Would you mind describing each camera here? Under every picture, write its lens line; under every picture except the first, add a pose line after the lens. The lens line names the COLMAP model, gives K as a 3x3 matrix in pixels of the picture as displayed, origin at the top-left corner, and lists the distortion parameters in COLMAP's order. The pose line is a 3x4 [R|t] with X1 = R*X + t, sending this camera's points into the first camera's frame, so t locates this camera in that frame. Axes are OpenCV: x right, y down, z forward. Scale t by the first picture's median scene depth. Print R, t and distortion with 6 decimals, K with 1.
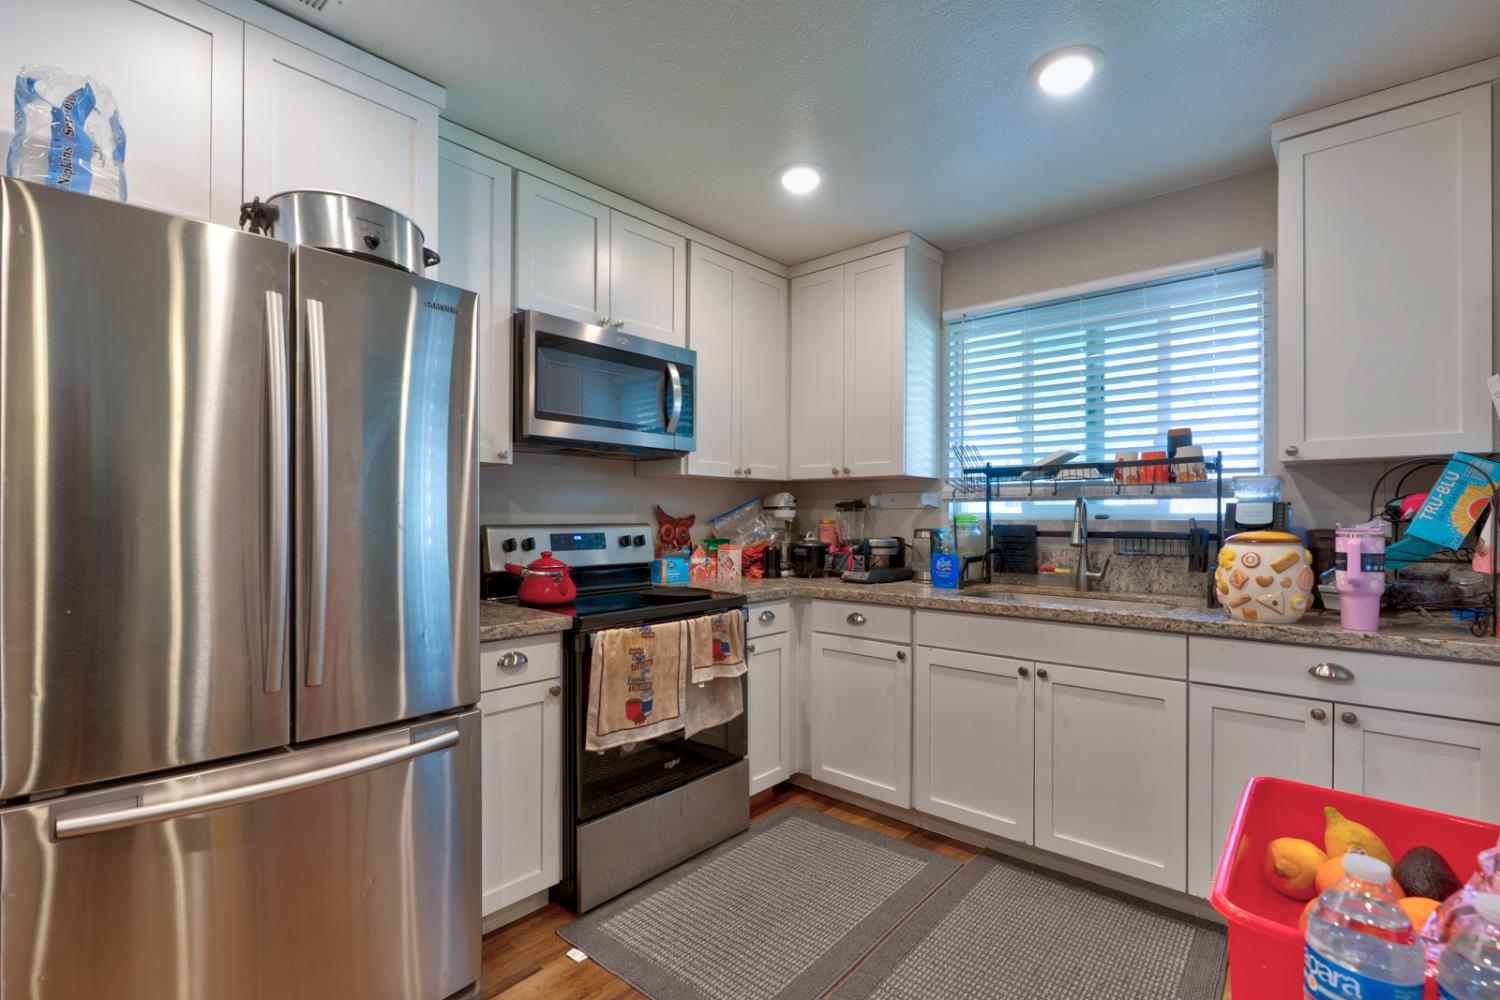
lens RADIAL K [[680.3, 0, 750.8], [0, 680.3, 520.9], [0, 0, 1]] dist [-0.001168, 0.000291]
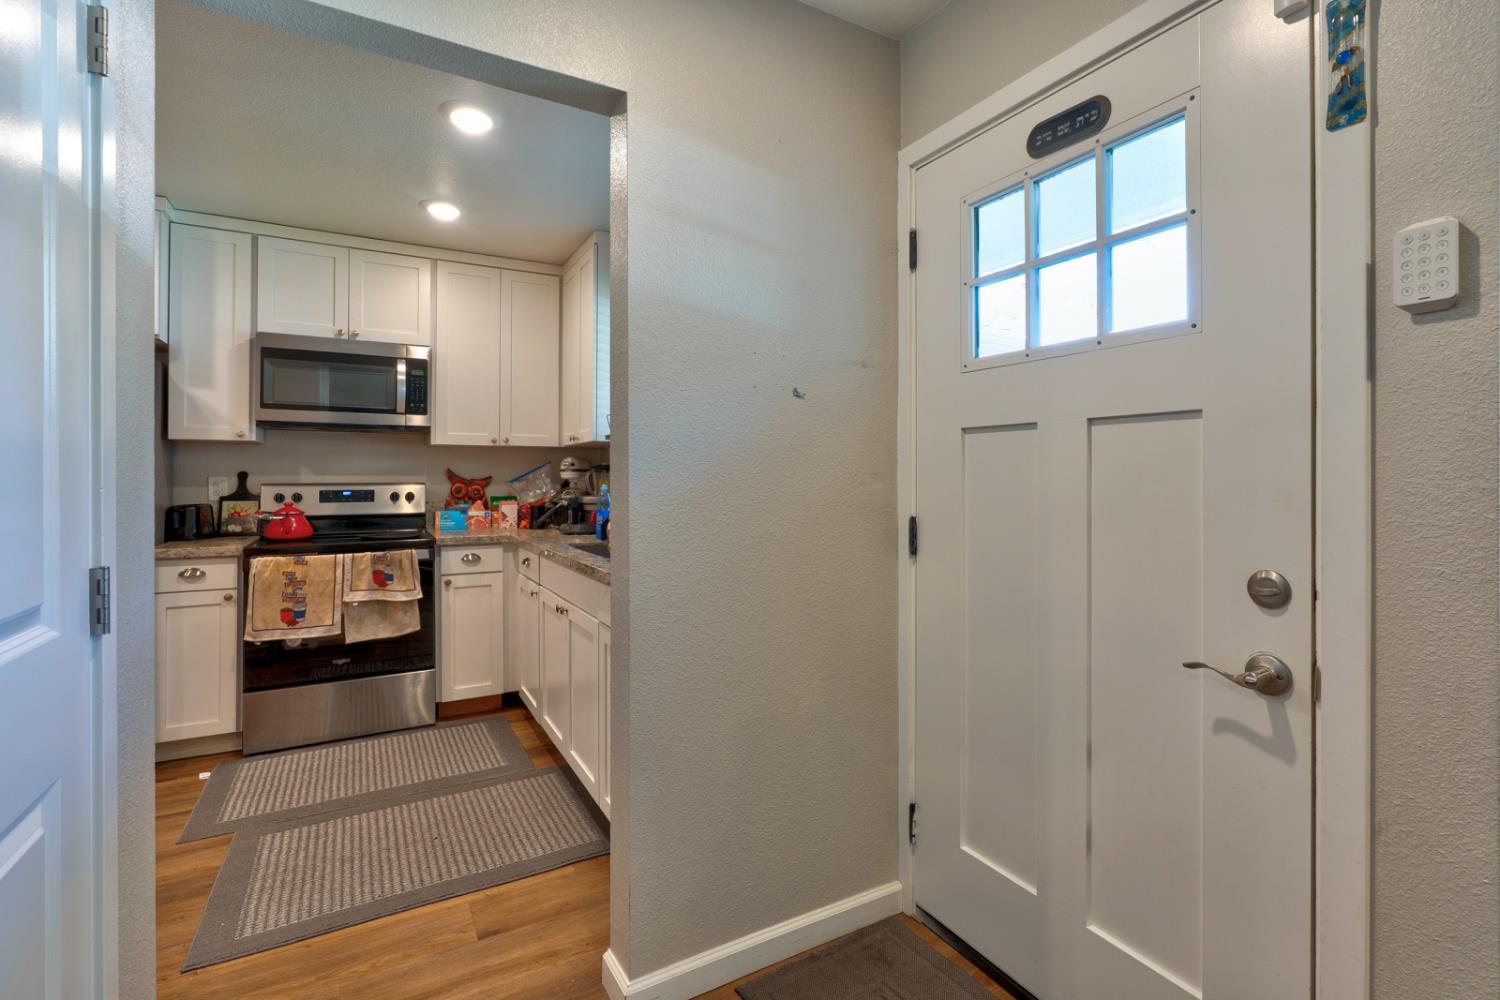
lens RADIAL K [[683.1, 0, 748.7], [0, 683.1, 477.9], [0, 0, 1]] dist [-0.000167, 0.000575]
pose [[0.941176, -0.001388, -0.337913, 1.019898], [-0.001566, 0.999963, -0.008469, 0.005096], [0.337912, 0.008501, 0.941139, 0.000523]]
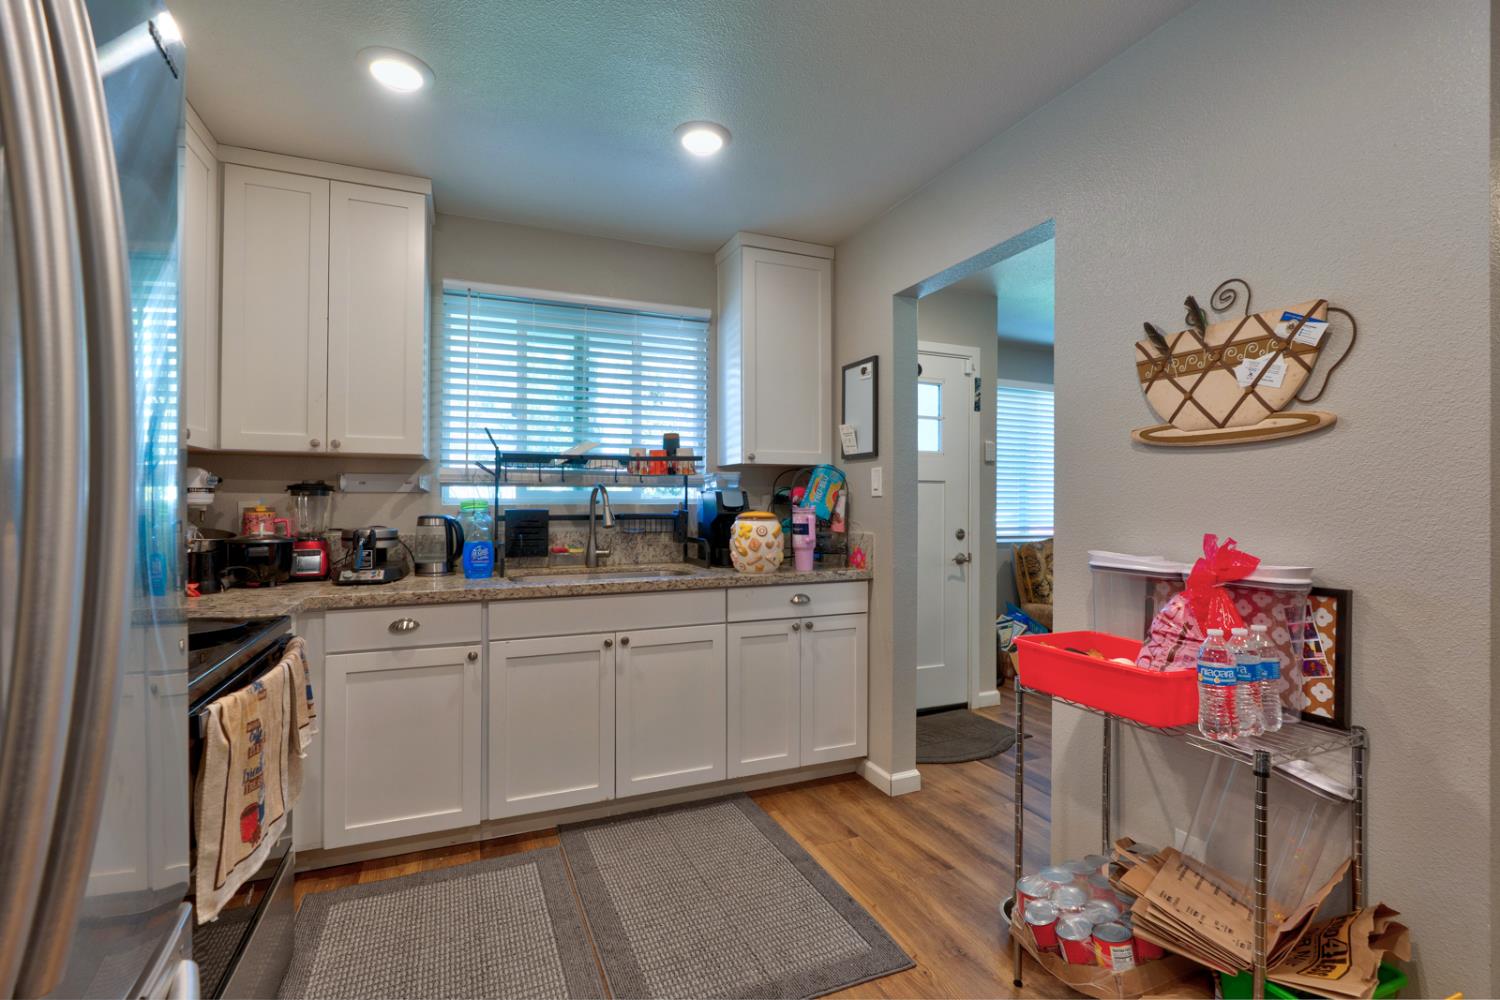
lens RADIAL K [[679.8, 0, 750.0], [0, 679.8, 500.0], [0, 0, 1]] dist [-0.000934, 0.000205]
pose [[0.443466, -0.000561, 0.896291, -0.437538], [0.007889, 0.999964, -0.003278, -0.003378], [-0.896256, 0.008525, 0.443455, 0.279957]]
